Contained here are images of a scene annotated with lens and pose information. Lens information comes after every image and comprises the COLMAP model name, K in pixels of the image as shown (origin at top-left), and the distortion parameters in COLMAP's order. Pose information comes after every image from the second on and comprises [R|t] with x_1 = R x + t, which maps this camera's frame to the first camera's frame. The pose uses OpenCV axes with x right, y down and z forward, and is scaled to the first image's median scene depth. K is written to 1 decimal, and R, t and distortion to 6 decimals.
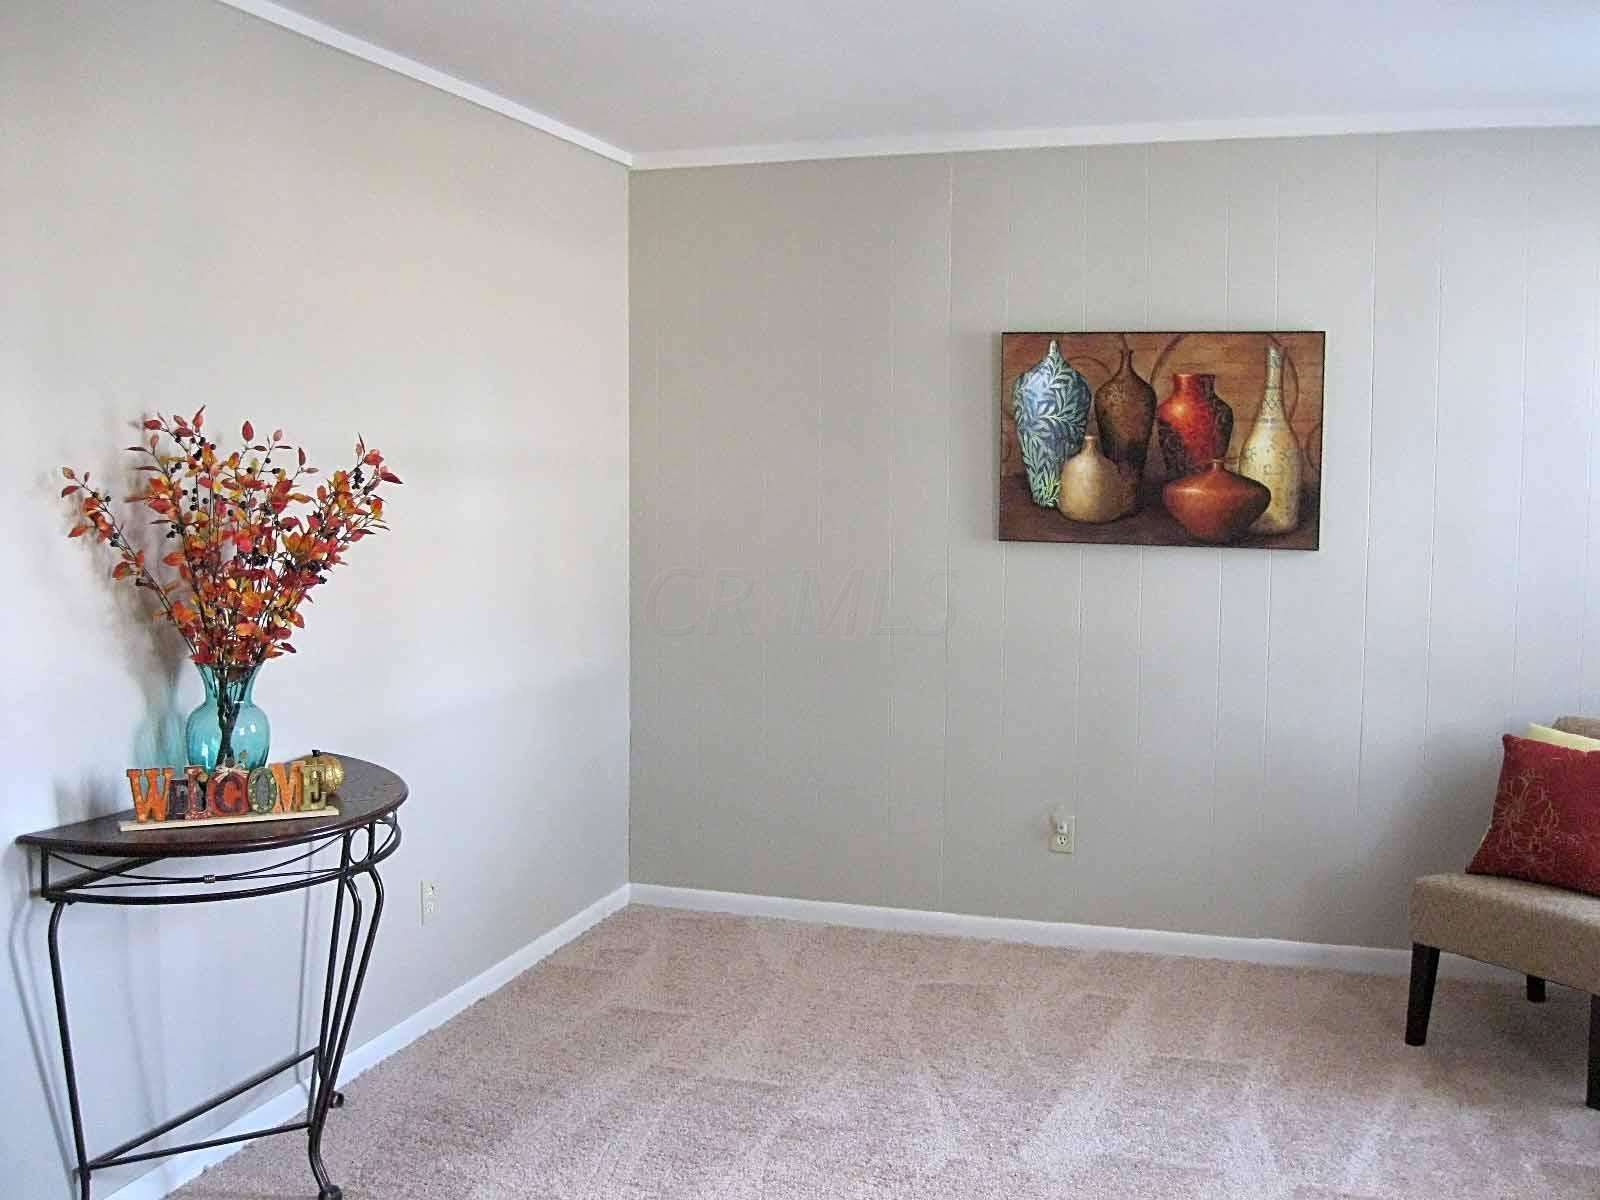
lens RADIAL K [[1620.8, 0, 796.6], [0, 1620.8, 604.1], [0, 0, 1]] dist [-0.097428, 0.000000]
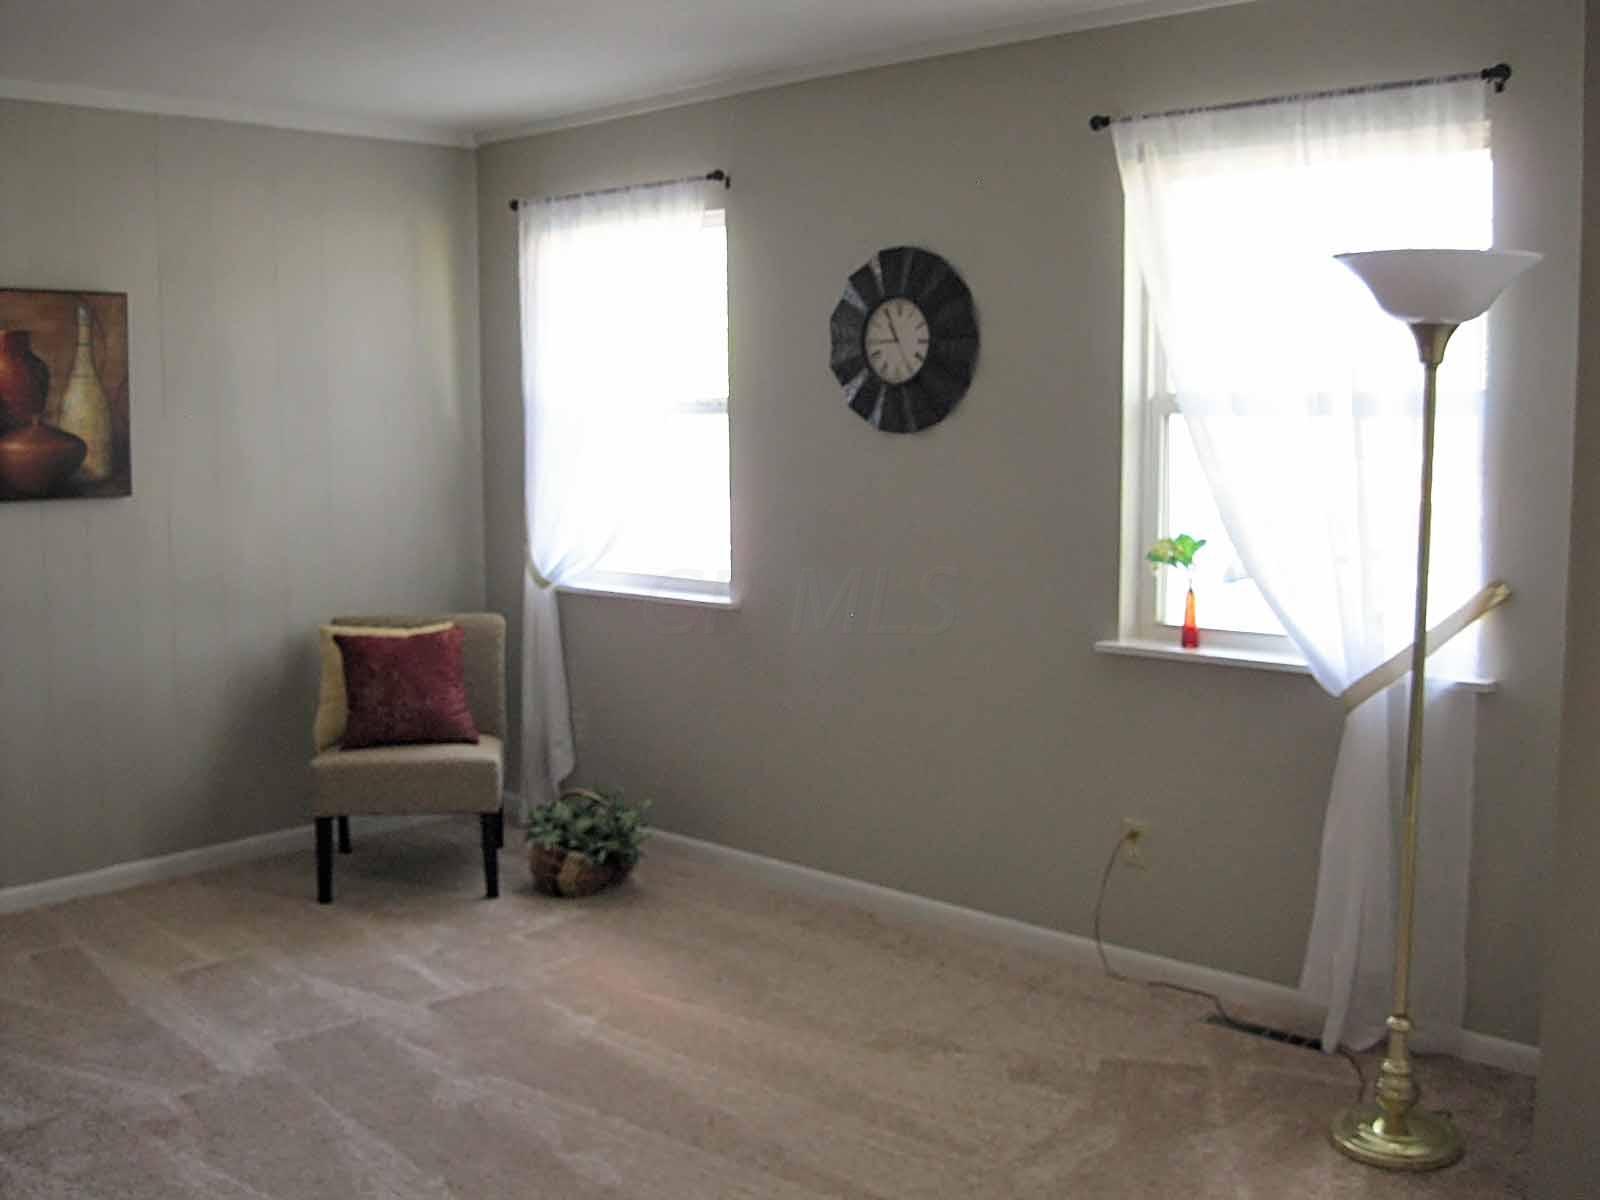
lens RADIAL K [[1620.8, 0, 791.1], [0, 1620.8, 599.5], [0, 0, 1]] dist [-0.097428, 0.000000]
pose [[0.409398, -0.113856, 0.905224, -0.469668], [0.090369, 0.992364, 0.083946, -0.014671], [-0.907870, 0.047437, 0.416561, 0.153597]]
